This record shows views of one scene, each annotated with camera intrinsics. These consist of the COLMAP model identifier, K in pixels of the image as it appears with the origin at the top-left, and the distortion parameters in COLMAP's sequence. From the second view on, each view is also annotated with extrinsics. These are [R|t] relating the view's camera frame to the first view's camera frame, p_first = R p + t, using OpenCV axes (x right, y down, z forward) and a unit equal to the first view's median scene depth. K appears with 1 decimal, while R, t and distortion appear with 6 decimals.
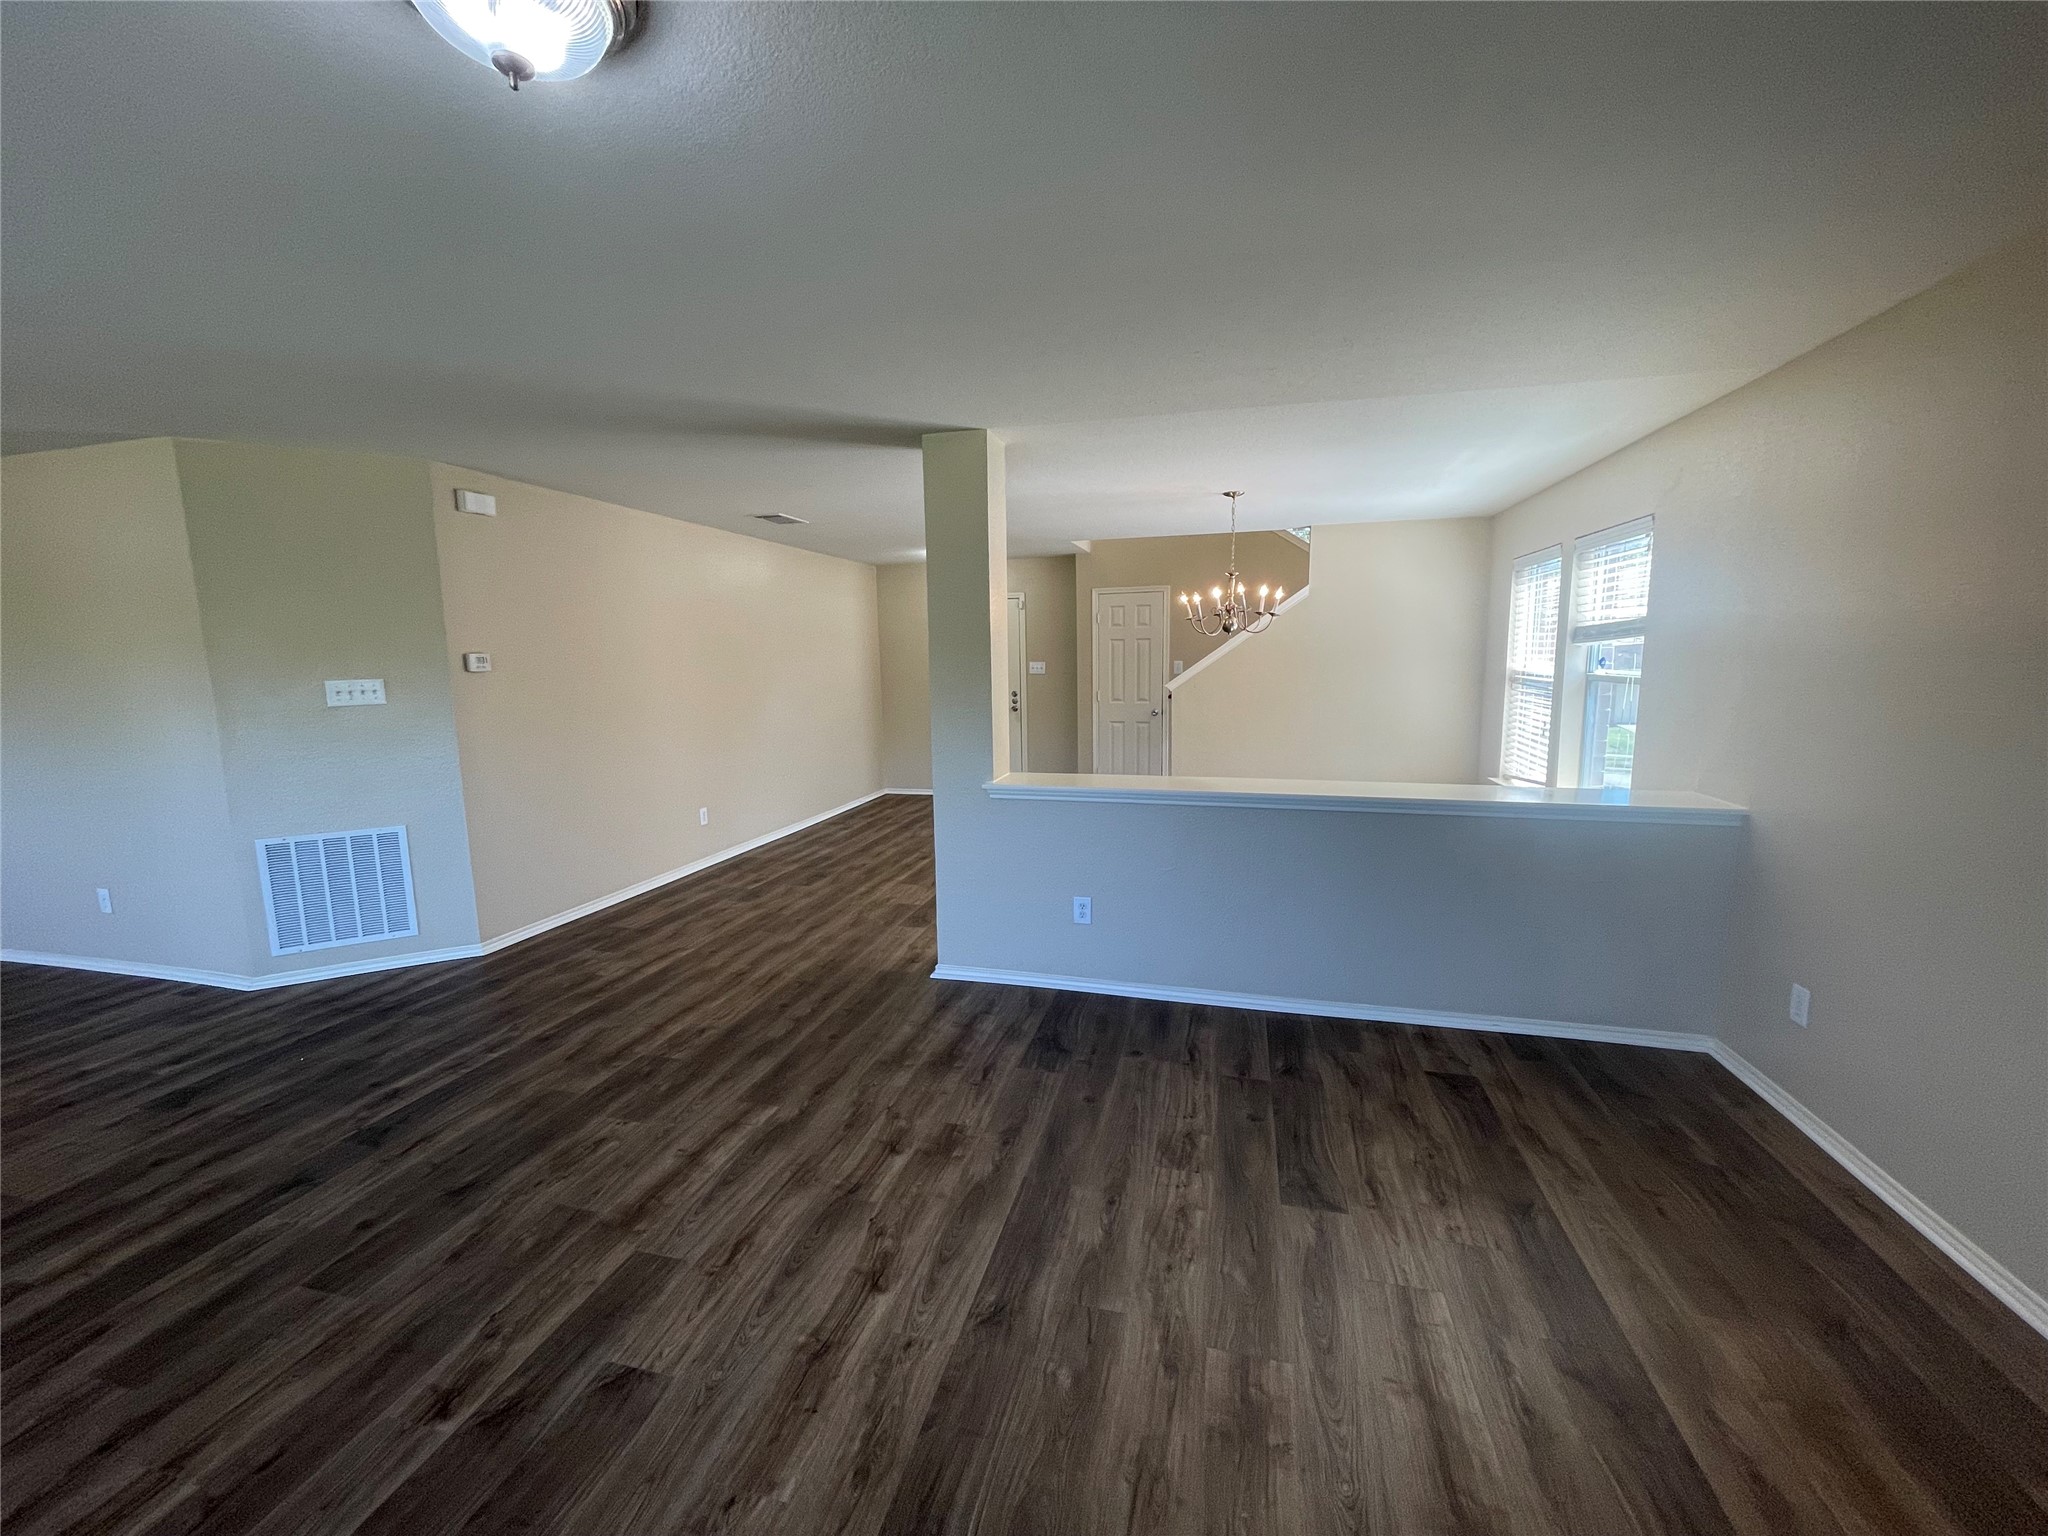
lens RADIAL K [[827.3, 0, 1014.8], [0, 827.3, 767.1], [0, 0, 1]] dist [-0.000950, -0.000021]
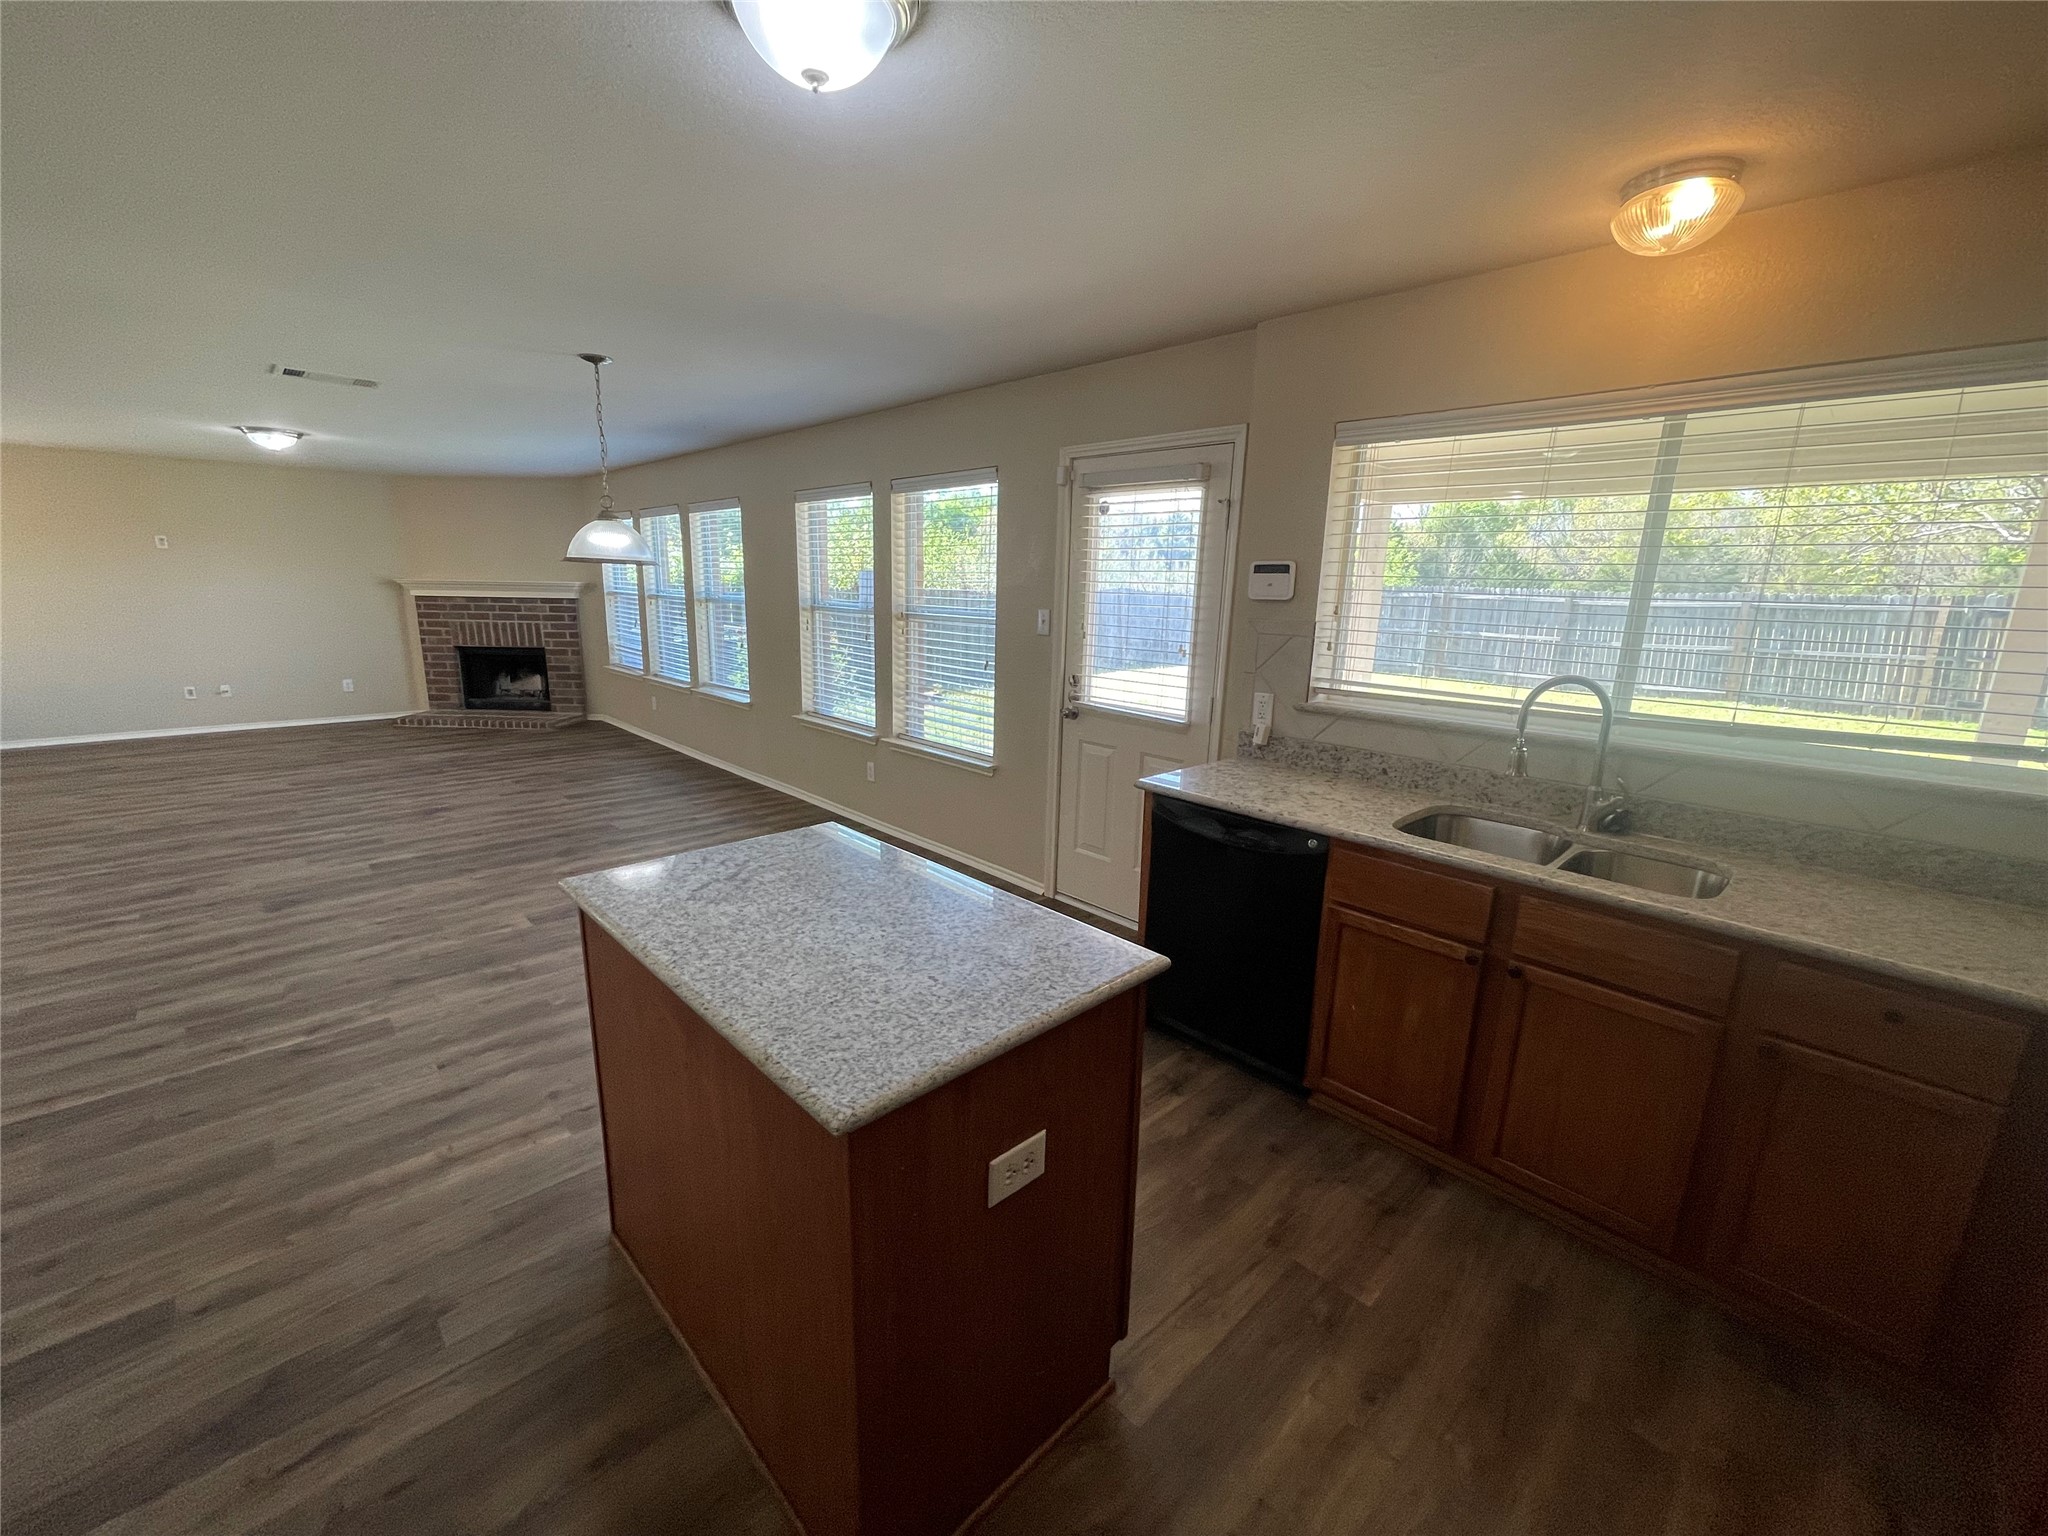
lens RADIAL K [[824.9, 0, 1017.3], [0, 824.9, 771.9], [0, 0, 1]] dist [-0.031268, 0.015058]
pose [[-0.855860, -0.125080, 0.501855, -2.736881], [0.057412, 0.941345, 0.332525, -0.148610], [-0.514011, 0.313407, -0.798479, 1.236042]]
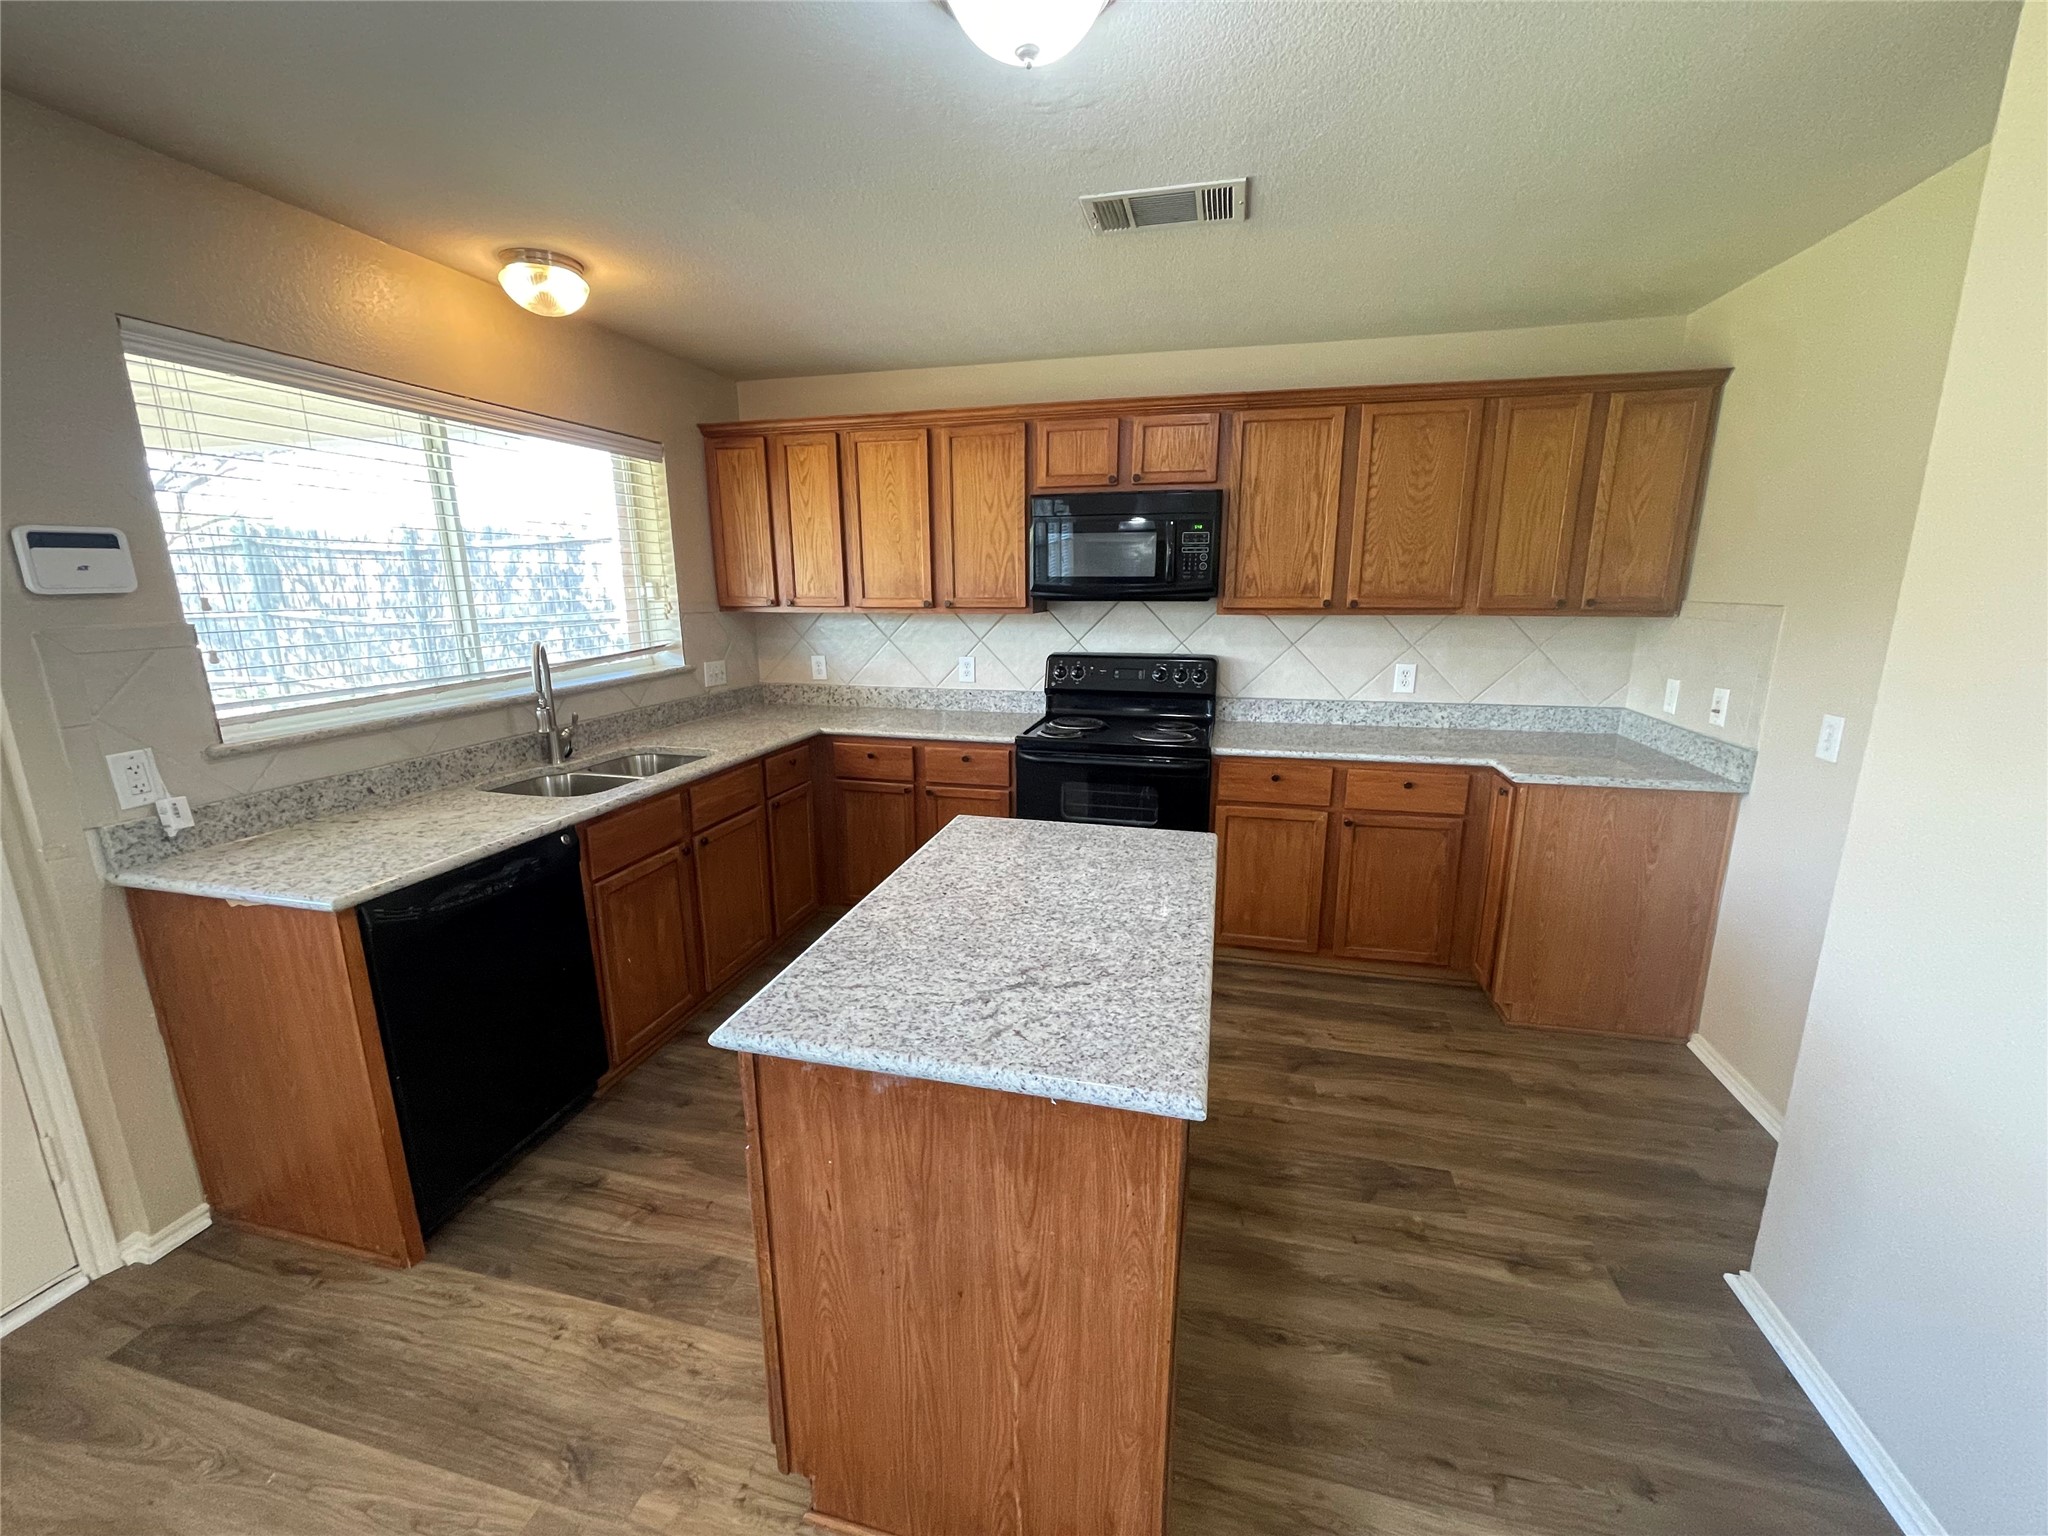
lens RADIAL K [[827.3, 0, 1014.8], [0, 827.3, 767.1], [0, 0, 1]] dist [-0.000950, -0.000021]
pose [[0.011077, 0.233946, -0.972186, -1.881989], [-0.132491, 0.964017, 0.230471, -0.099334], [0.991122, 0.126253, 0.041674, 0.855519]]
